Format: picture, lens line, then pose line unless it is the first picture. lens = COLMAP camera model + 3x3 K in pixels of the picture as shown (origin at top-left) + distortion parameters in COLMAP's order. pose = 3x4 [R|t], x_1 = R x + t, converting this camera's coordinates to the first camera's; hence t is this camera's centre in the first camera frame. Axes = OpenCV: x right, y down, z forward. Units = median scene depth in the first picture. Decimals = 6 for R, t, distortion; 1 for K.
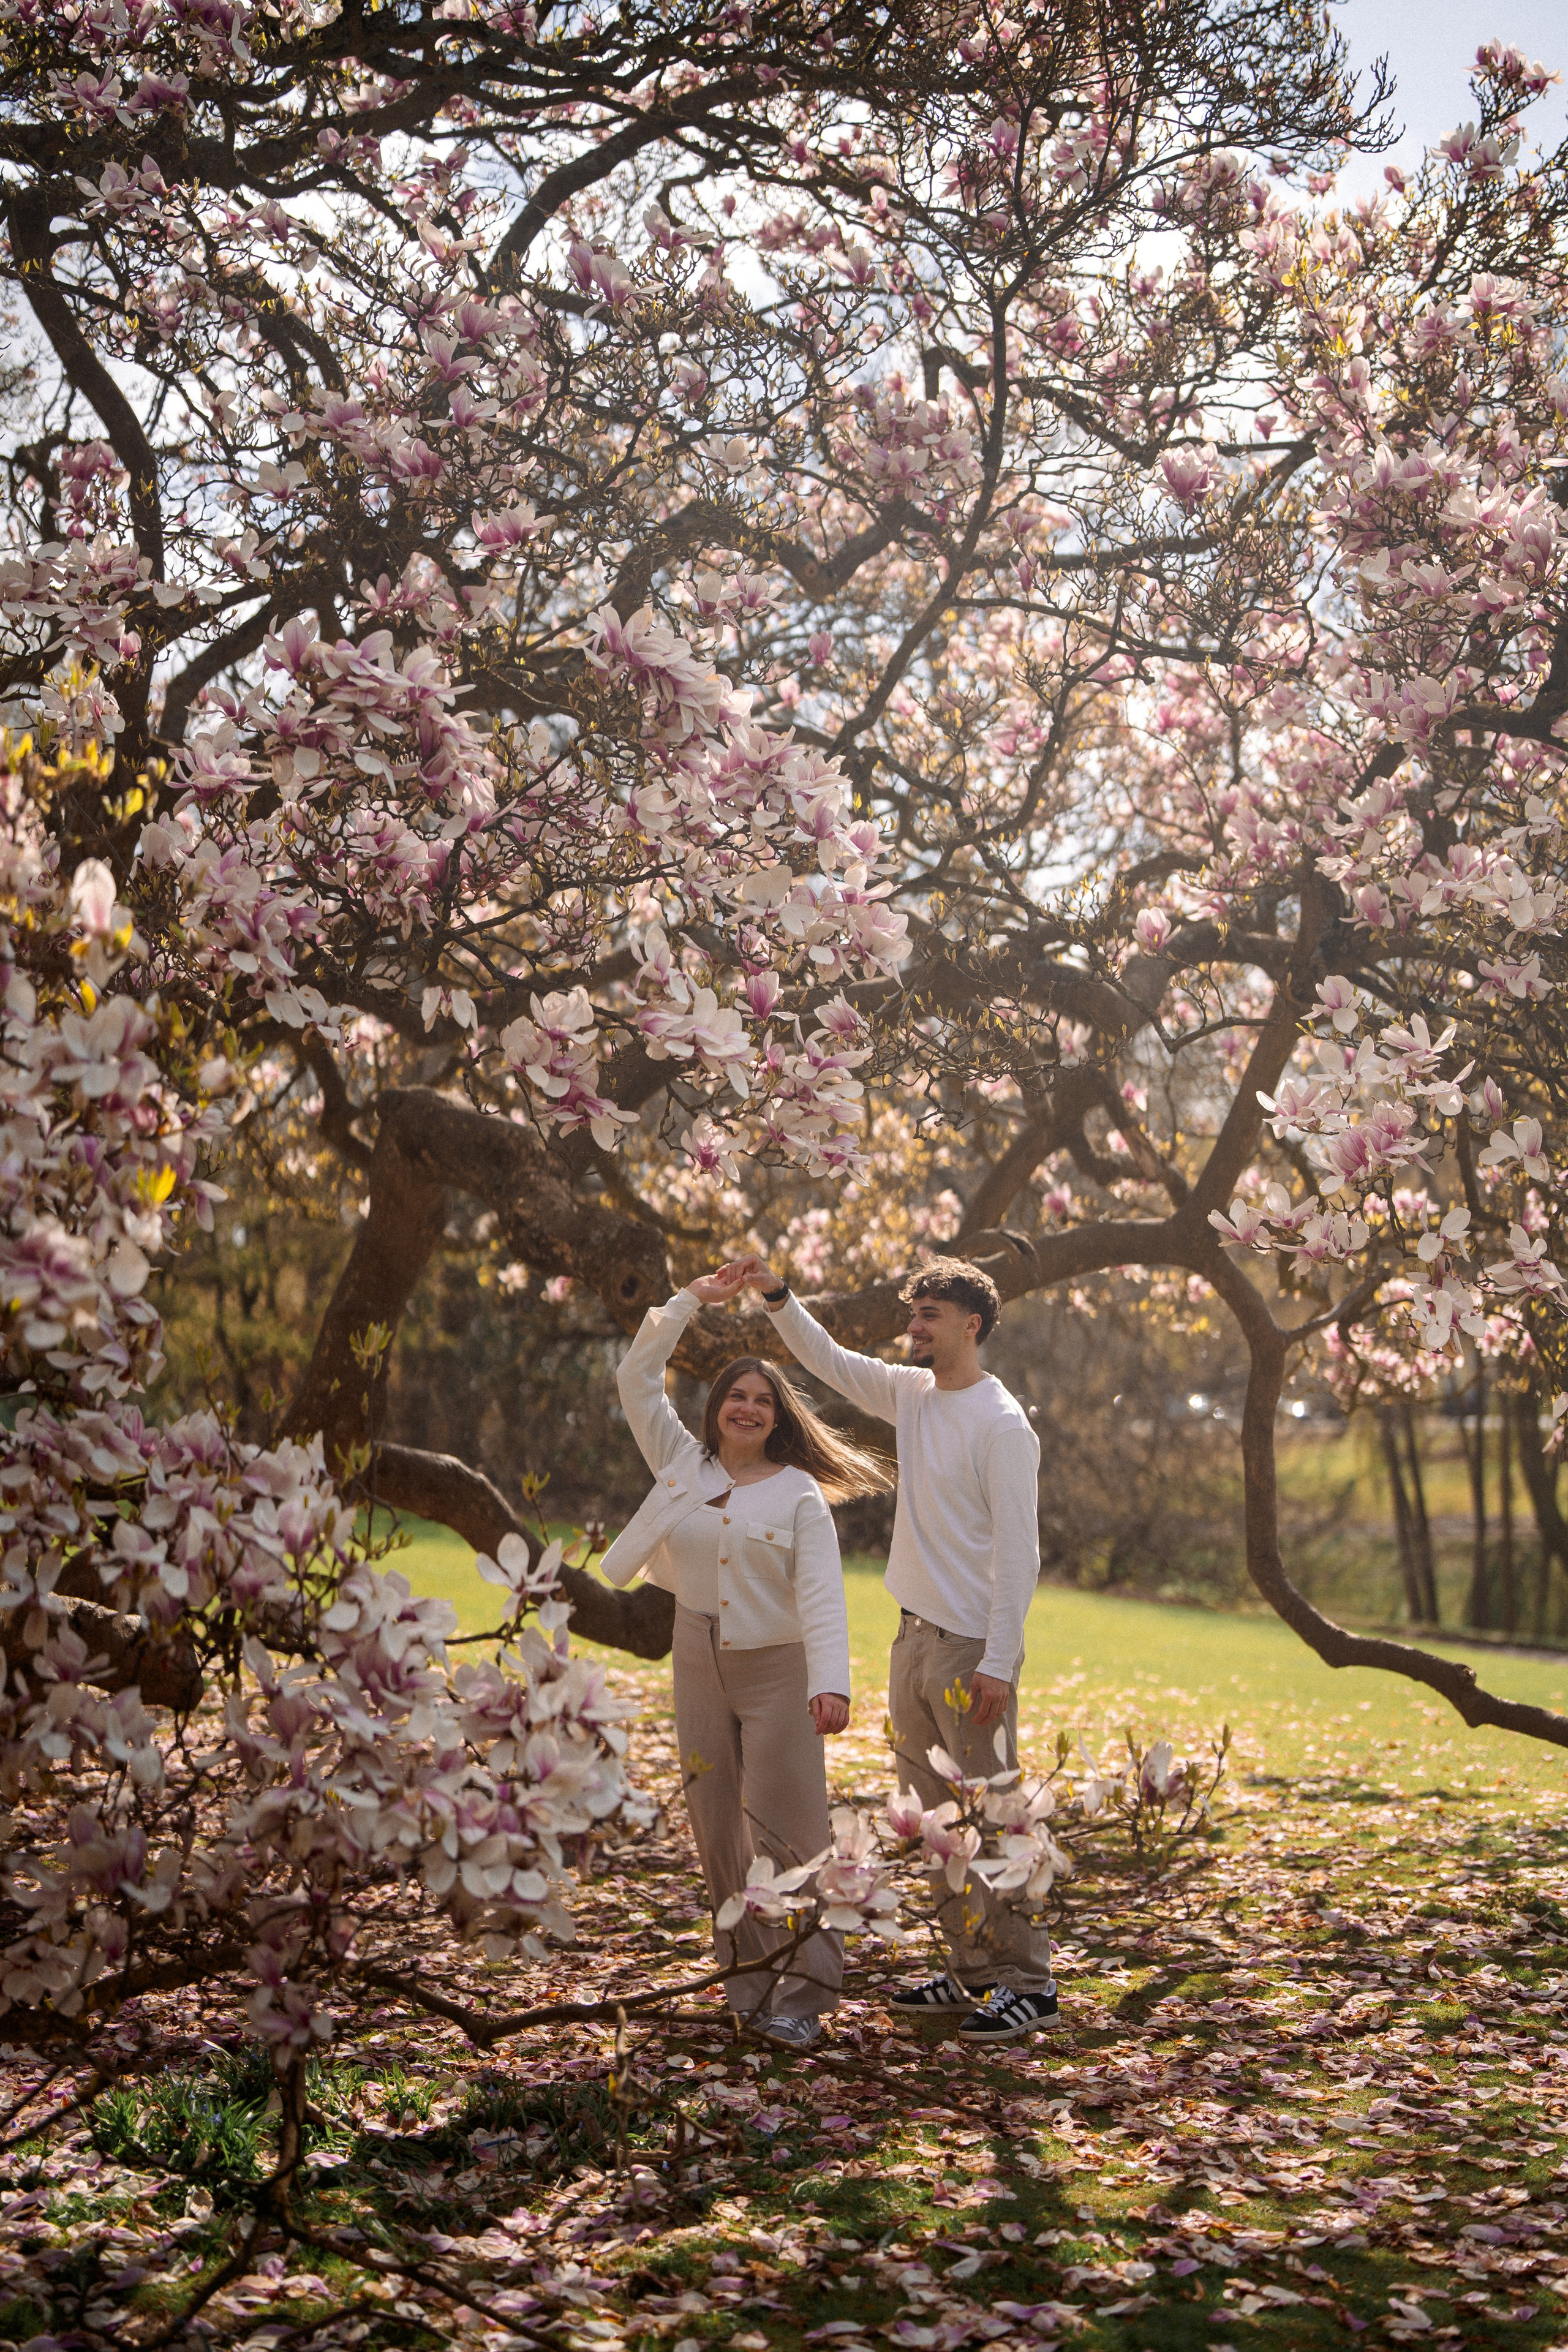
lens RADIAL K [[2932.3, 0, 834.7], [0, 2932.3, 1163.5], [0, 0, 1]] dist [-0.033979, 0.622237]
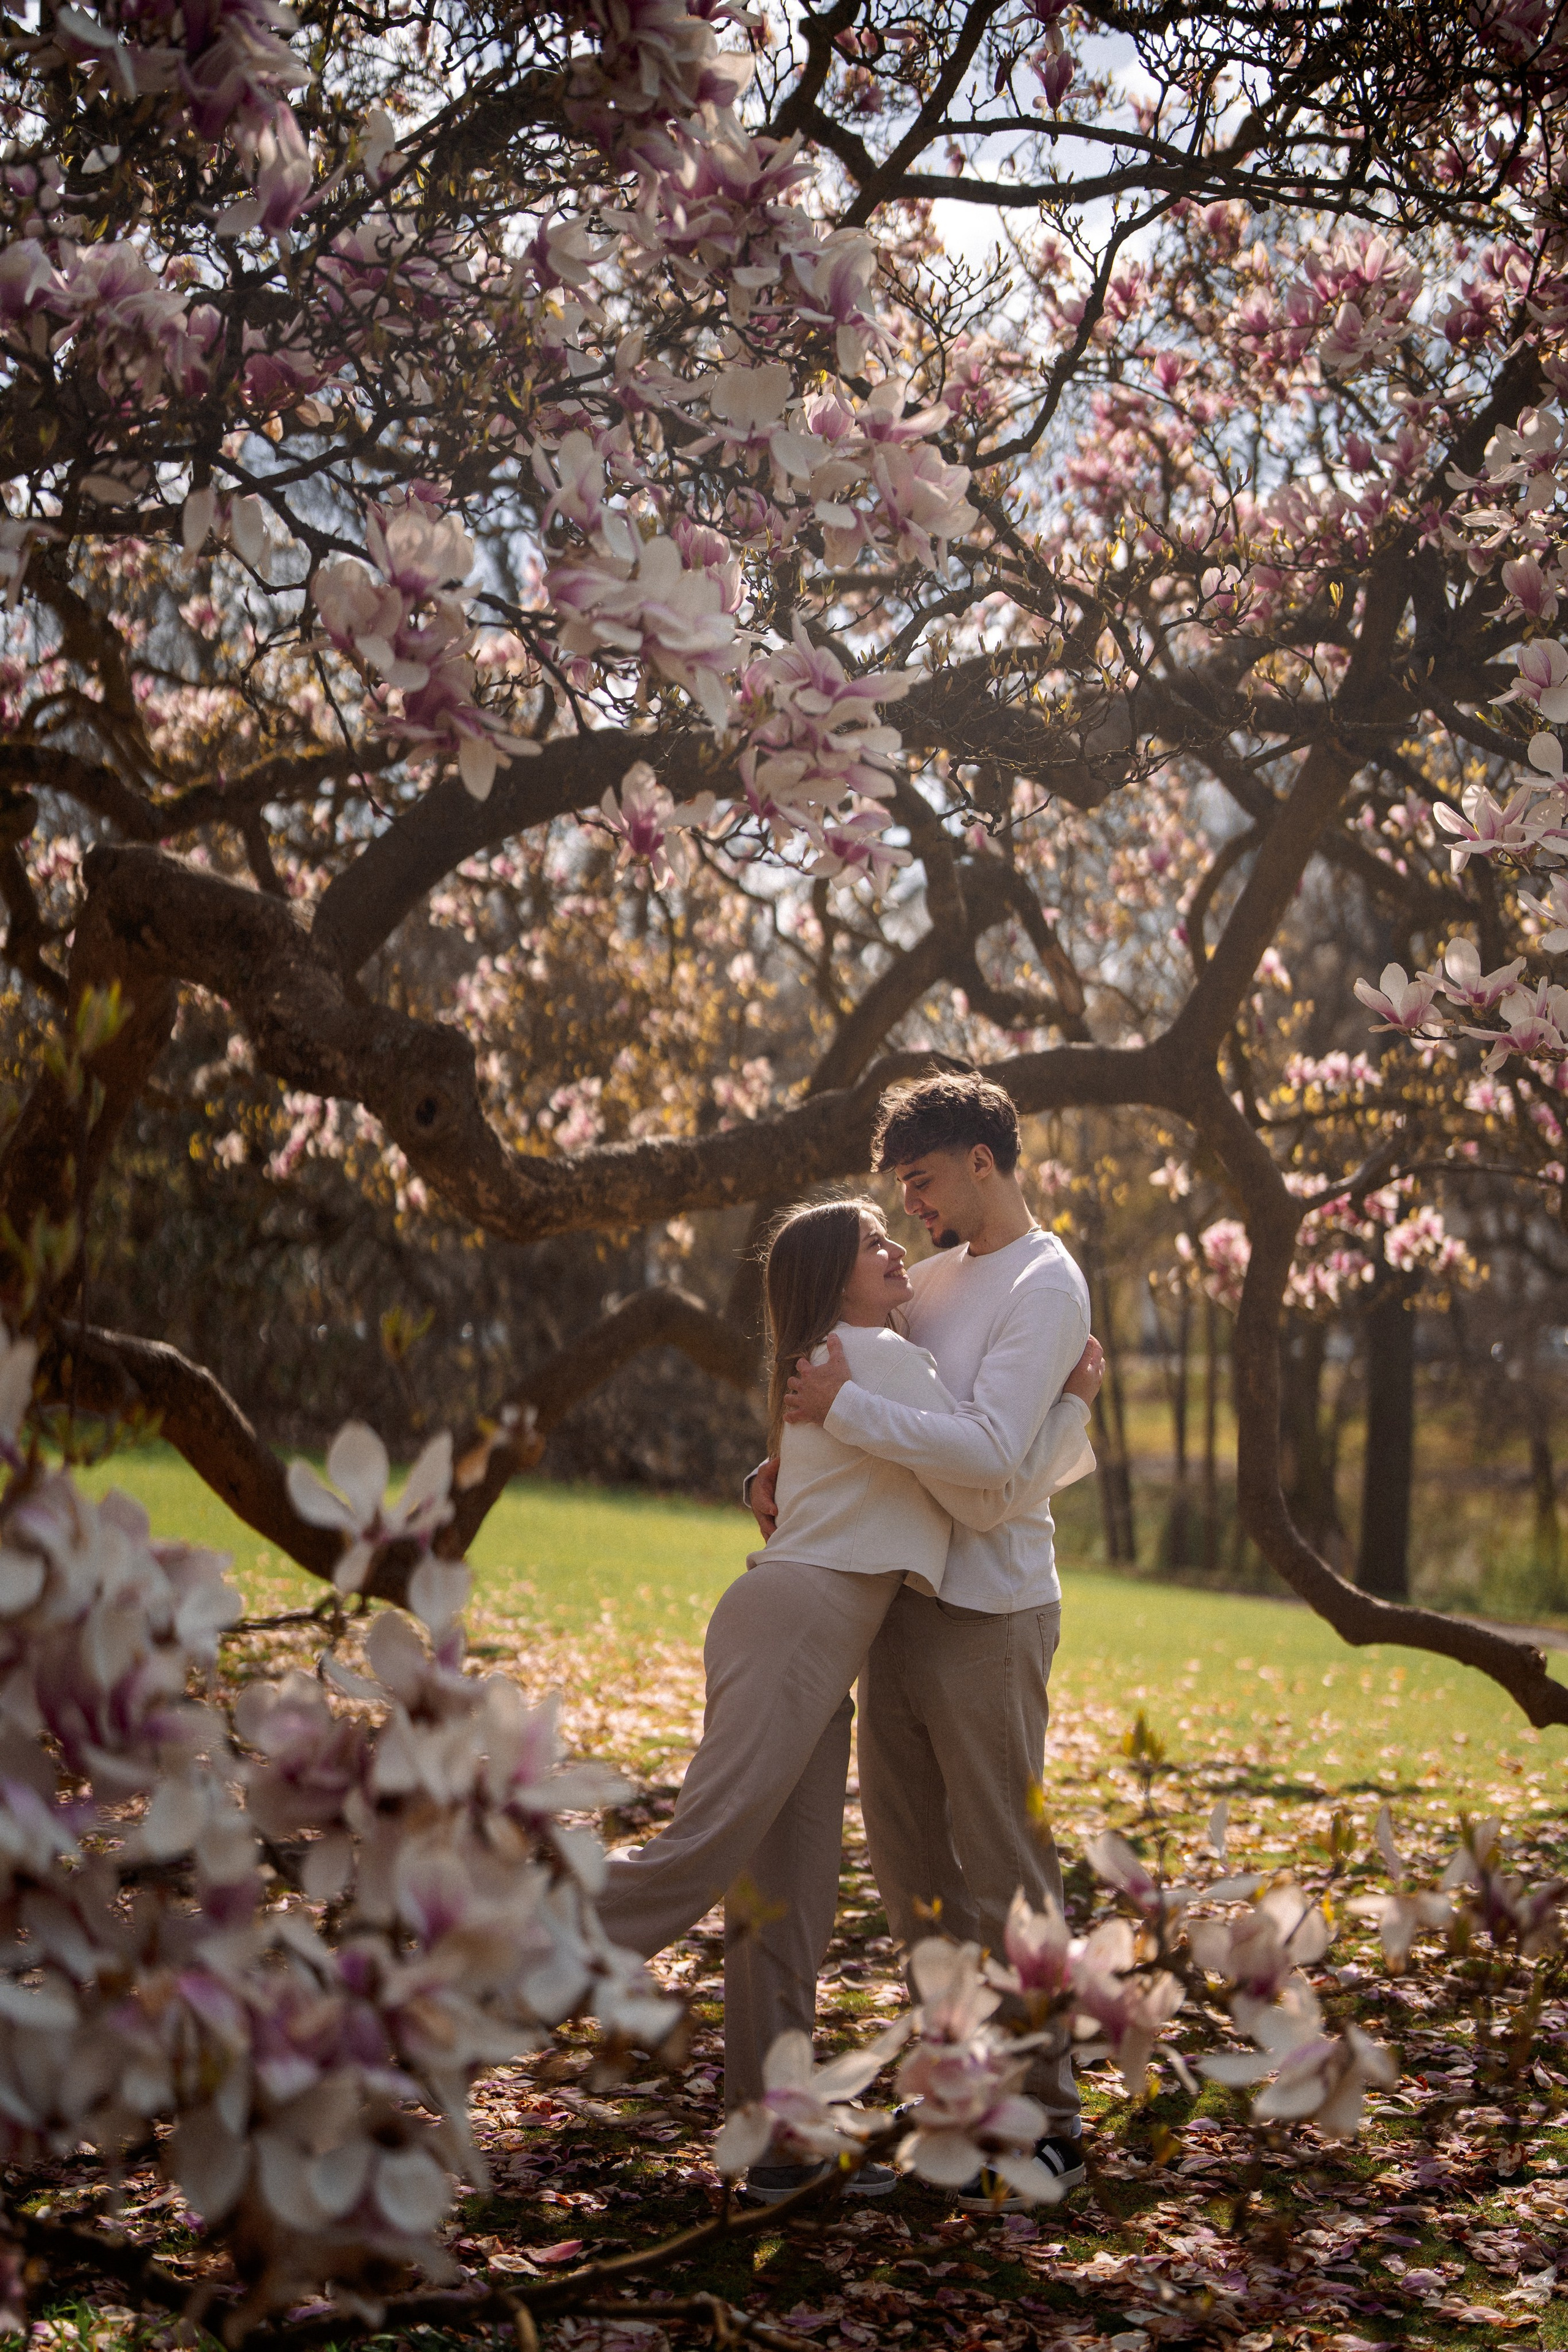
lens RADIAL K [[2932.3, 0, 834.7], [0, 2932.3, 1163.5], [0, 0, 1]] dist [-0.033979, 0.622237]
pose [[0.994112, 0.031938, 0.103543, -0.057509], [-0.034246, 0.999201, 0.020588, 0.047692], [-0.102803, -0.024013, 0.994412, 0.342122]]
